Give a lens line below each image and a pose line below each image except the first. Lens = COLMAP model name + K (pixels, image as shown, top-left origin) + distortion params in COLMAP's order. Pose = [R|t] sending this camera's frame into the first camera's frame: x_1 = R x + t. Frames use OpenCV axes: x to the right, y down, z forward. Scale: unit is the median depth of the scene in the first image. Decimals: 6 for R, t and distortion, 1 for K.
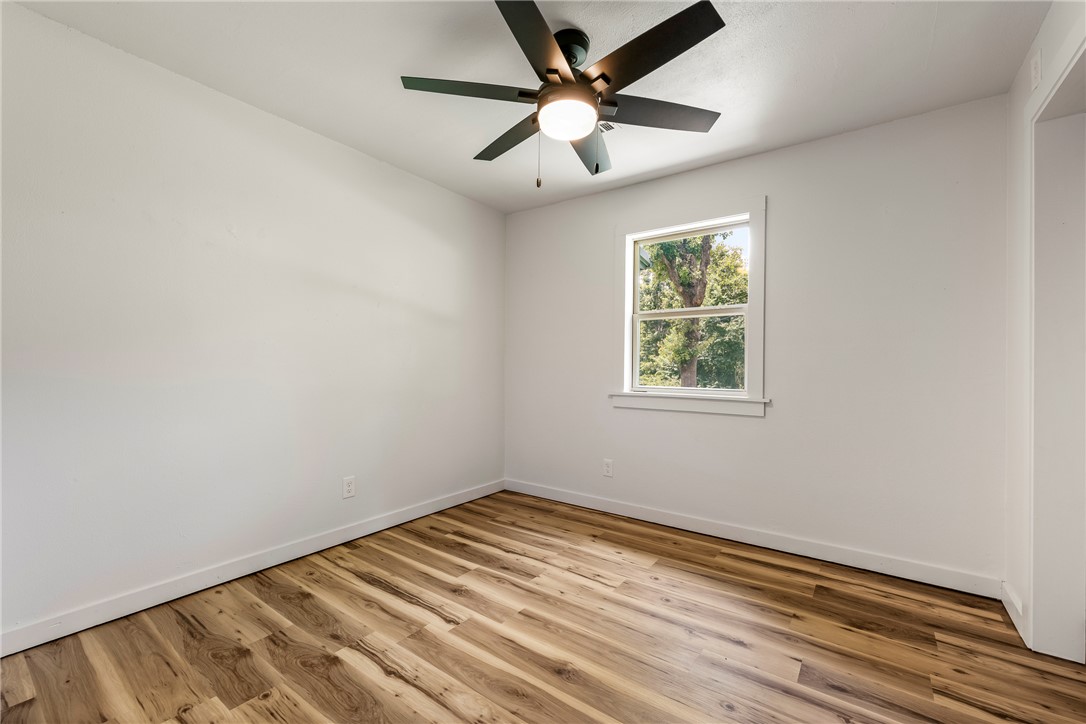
lens RADIAL K [[472.8, 0, 542.3], [0, 472.8, 364.3], [0, 0, 1]] dist [0.005246, 0.000175]
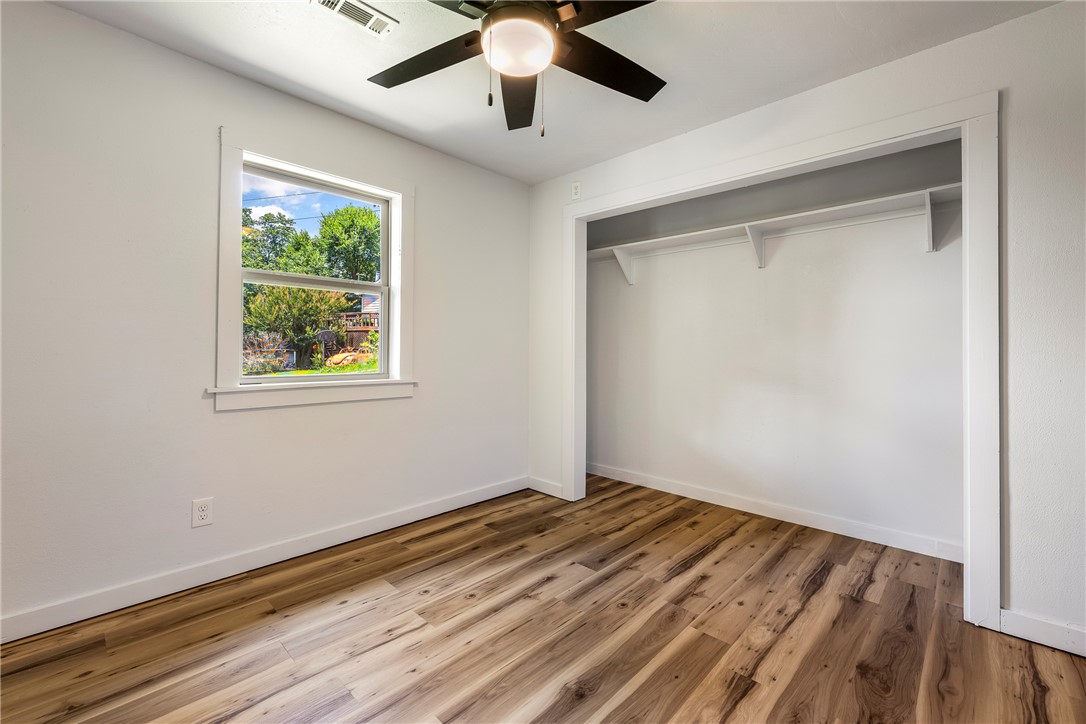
lens RADIAL K [[472.8, 0, 542.3], [0, 472.8, 356.9], [0, 0, 1]] dist [0.005246, 0.000175]
pose [[0.090619, -0.018227, 0.995719, -0.619326], [-0.010753, 0.999756, 0.019280, 0.003592], [-0.995828, -0.012454, 0.090401, 0.741674]]
